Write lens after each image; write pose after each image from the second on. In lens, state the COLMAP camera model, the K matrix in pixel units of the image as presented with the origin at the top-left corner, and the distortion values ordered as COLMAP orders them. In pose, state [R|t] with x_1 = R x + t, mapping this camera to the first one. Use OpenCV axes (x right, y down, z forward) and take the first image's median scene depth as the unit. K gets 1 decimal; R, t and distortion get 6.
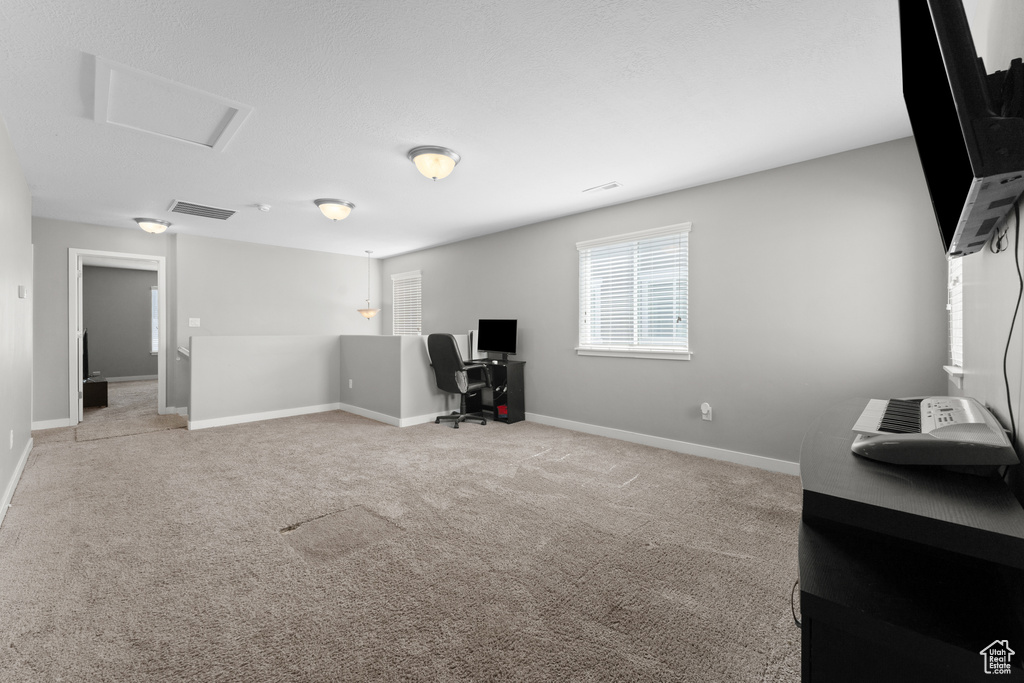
lens RADIAL K [[415.3, 0, 507.5], [0, 415.3, 335.7], [0, 0, 1]] dist [0.000331, 0.000048]
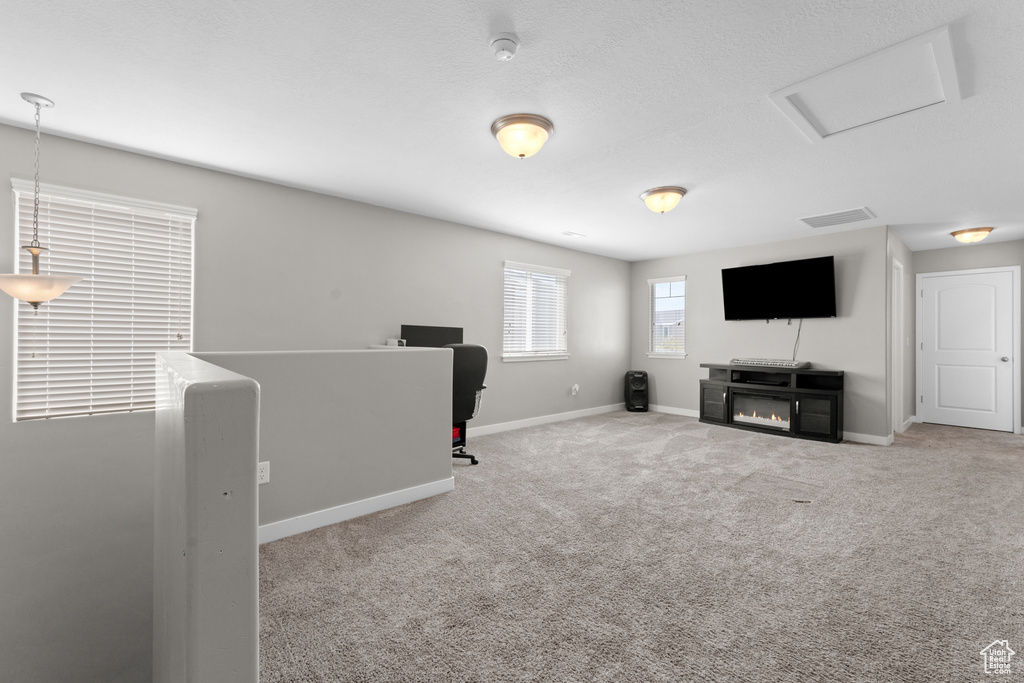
lens RADIAL K [[415.3, 0, 507.5], [0, 415.3, 335.7], [0, 0, 1]] dist [0.000331, 0.000048]
pose [[0.090376, 0.006984, 0.995883, -1.064851], [0.009172, 0.999927, -0.007845, -0.016307], [-0.995865, 0.009843, 0.090305, 1.022297]]
